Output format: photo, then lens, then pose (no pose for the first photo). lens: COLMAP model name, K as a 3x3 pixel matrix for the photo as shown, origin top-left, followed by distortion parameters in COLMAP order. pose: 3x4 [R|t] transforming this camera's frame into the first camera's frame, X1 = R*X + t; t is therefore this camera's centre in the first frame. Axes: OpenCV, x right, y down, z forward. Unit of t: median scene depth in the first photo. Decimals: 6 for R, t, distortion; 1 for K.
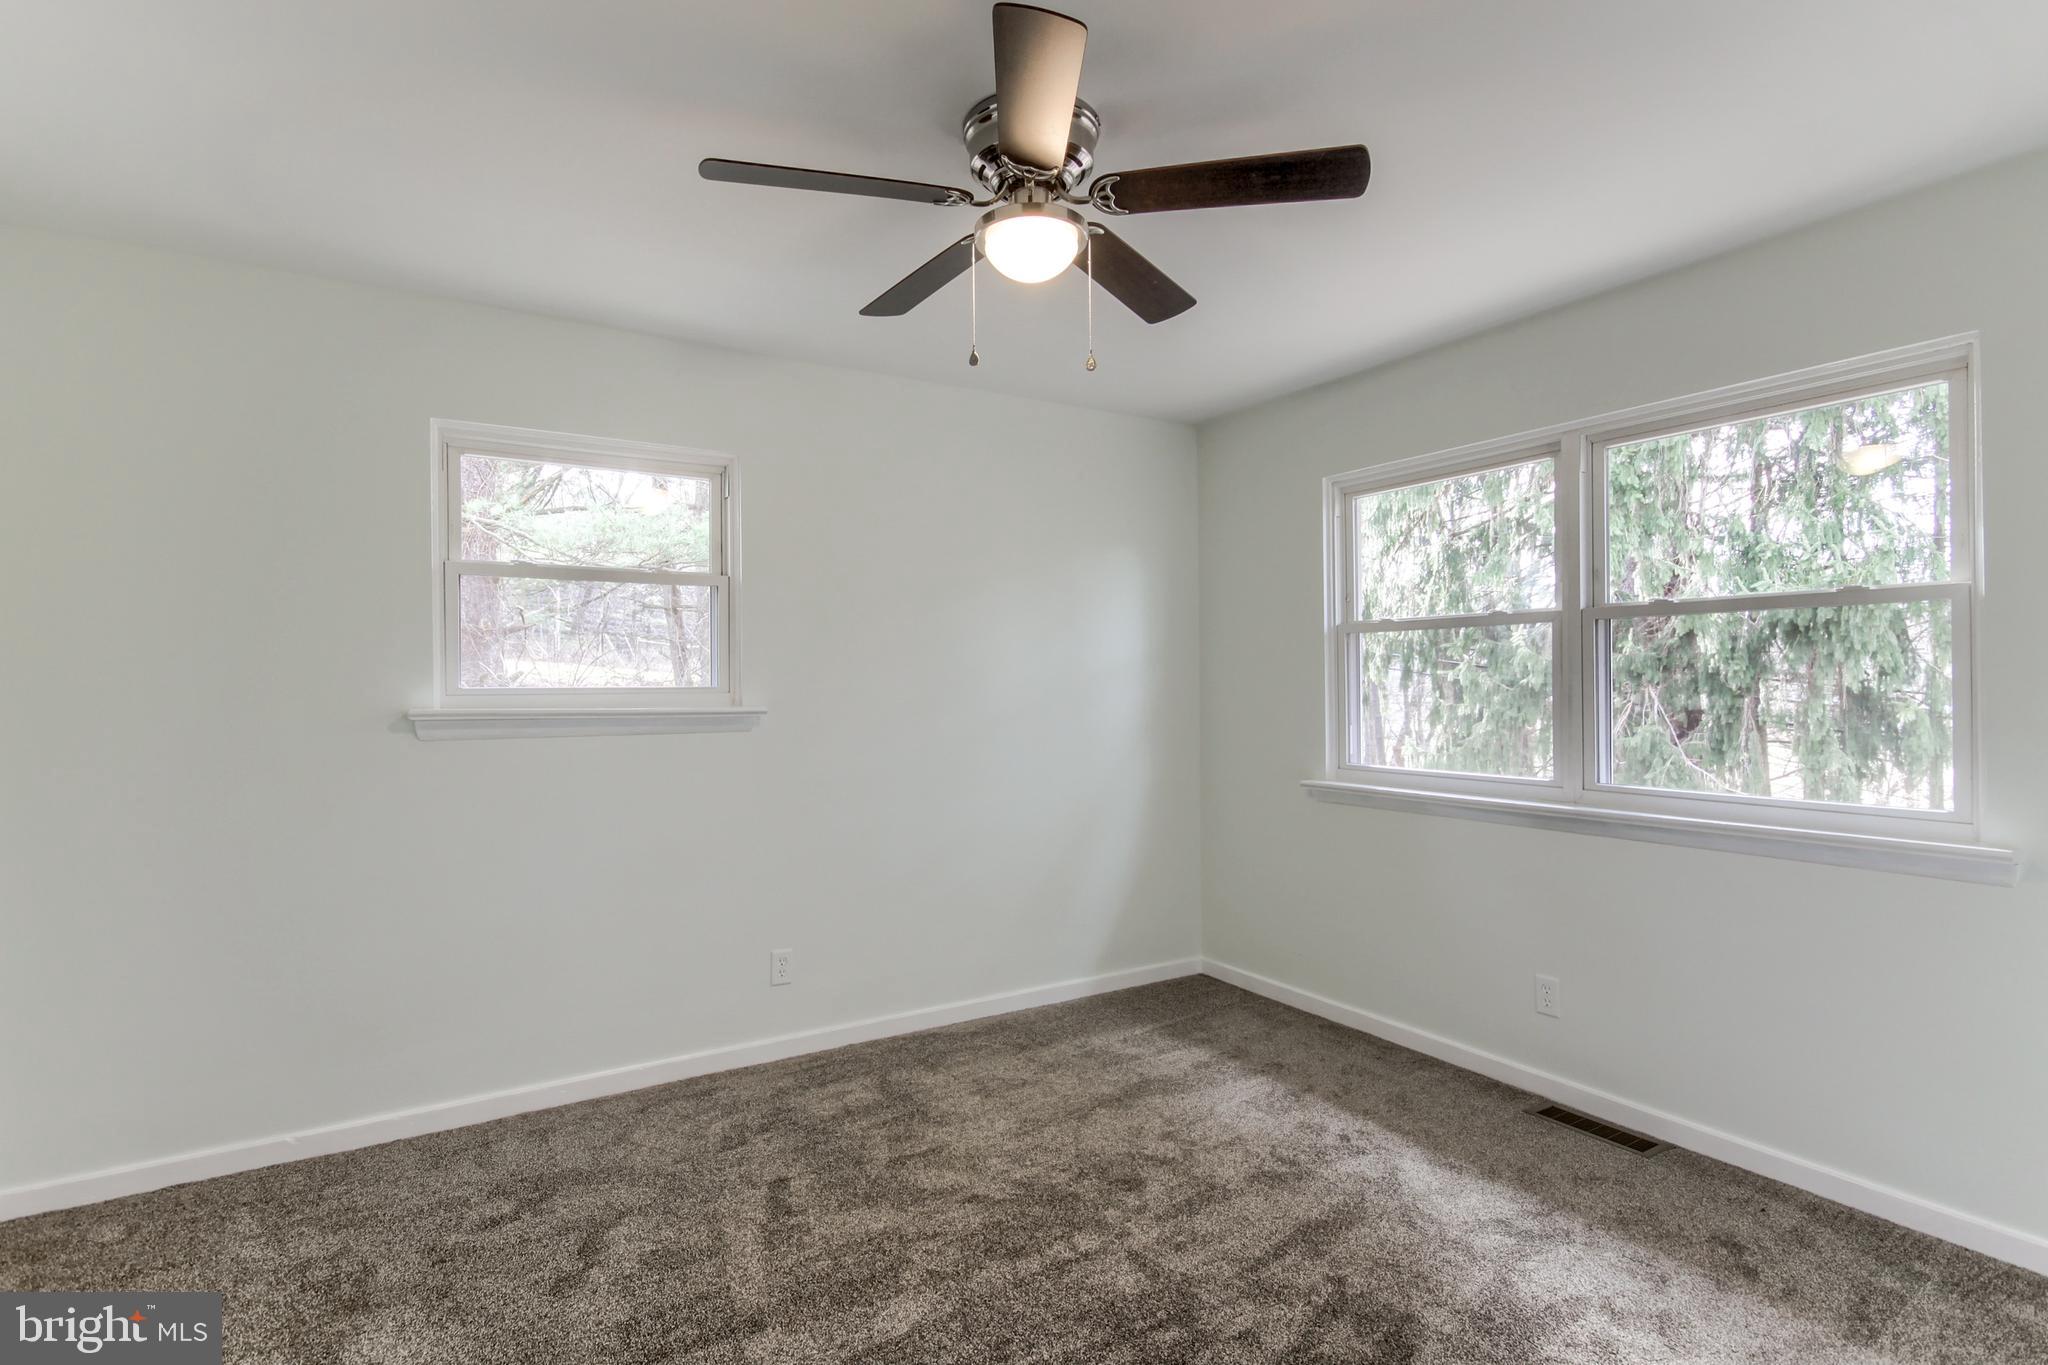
lens RADIAL K [[1038.8, 0, 1033.4], [0, 1038.8, 675.3], [0, 0, 1]] dist [0.031953, -0.000334]
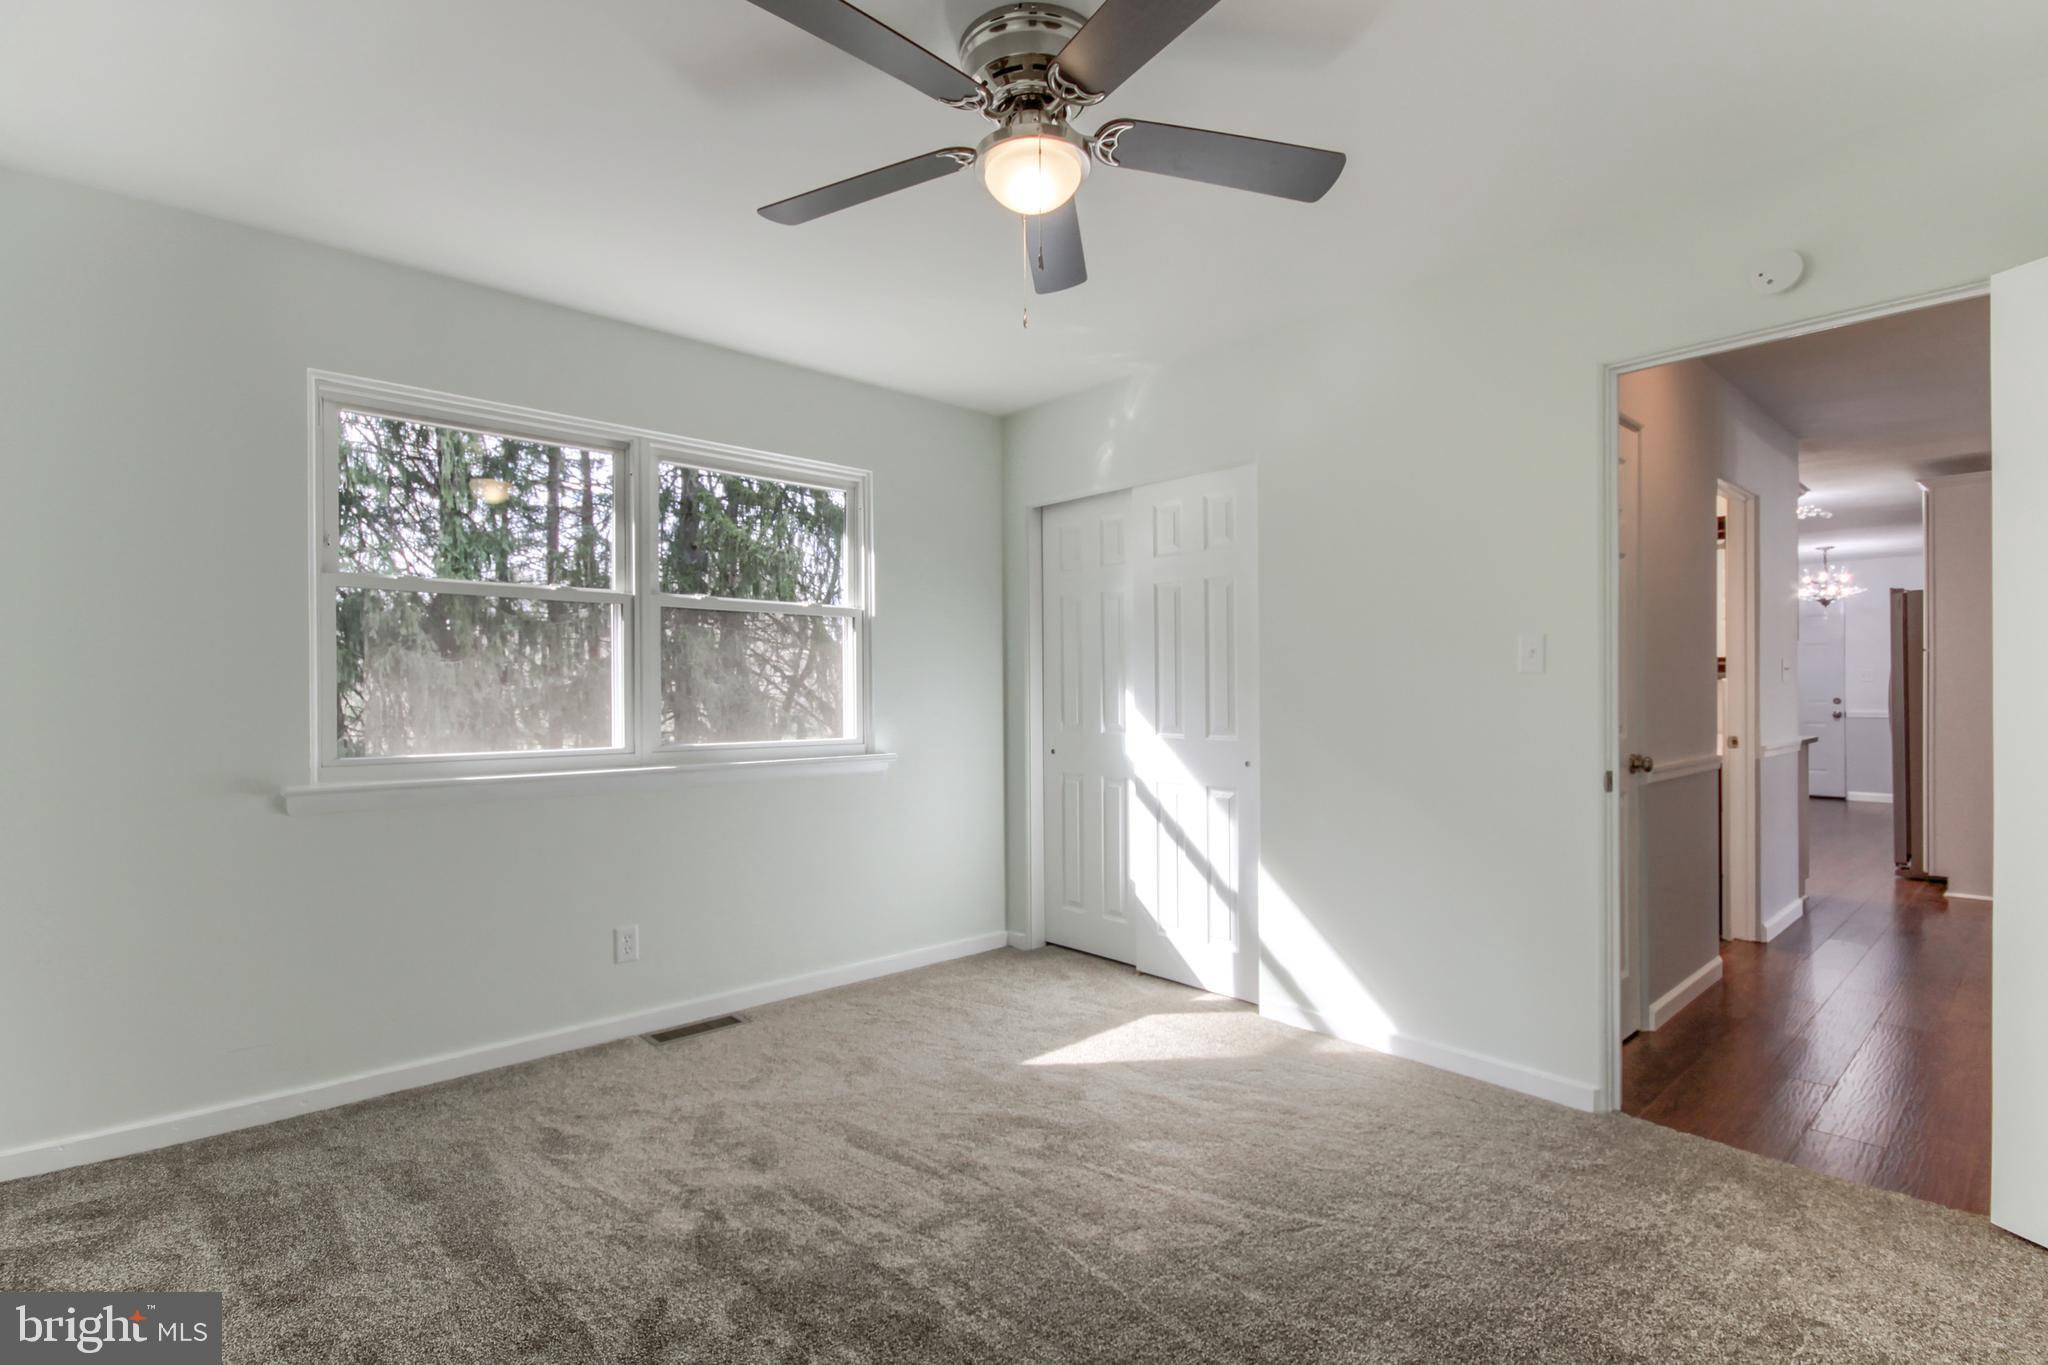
lens RADIAL K [[943.3, 0, 1036.4], [0, 943.3, 680.0], [0, 0, 1]] dist [0.029429, -0.015468]
pose [[-0.179080, 0.020636, 0.983618, -0.575482], [-0.002982, 0.999764, -0.021517, 0.050273], [-0.983830, -0.006787, -0.178976, 0.769168]]
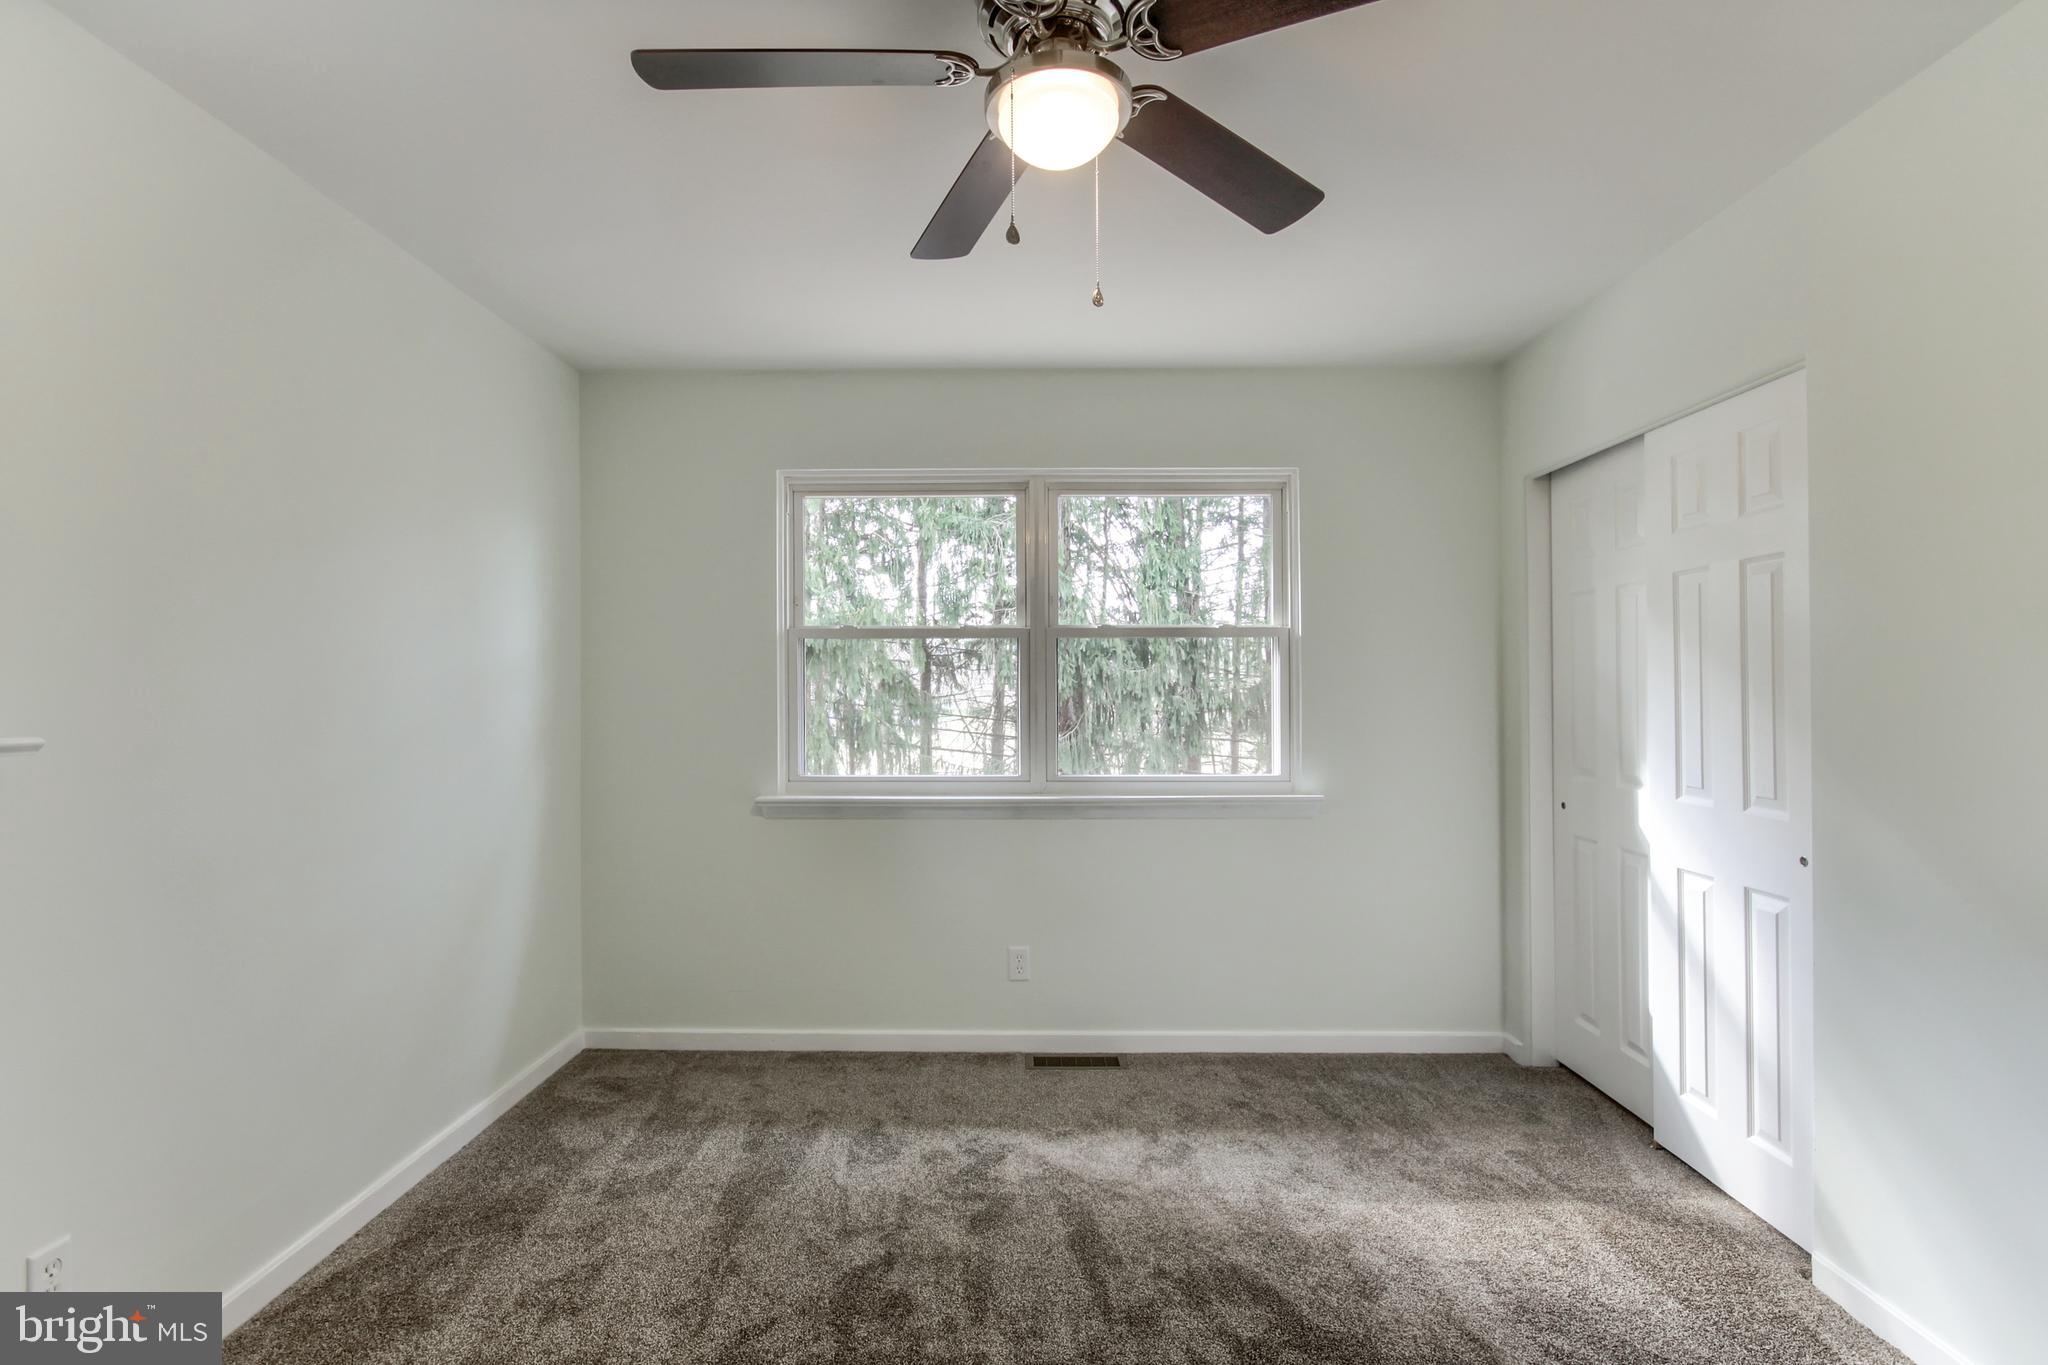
lens RADIAL K [[973.0, 0, 1034.4], [0, 973.0, 686.0], [0, 0, 1]] dist [-0.001474, 0.000162]
pose [[0.537496, 0.009238, 0.843216, -0.406867], [-0.007291, 0.999954, -0.006308, 0.008282], [-0.843235, -0.002757, 0.537538, 0.420653]]
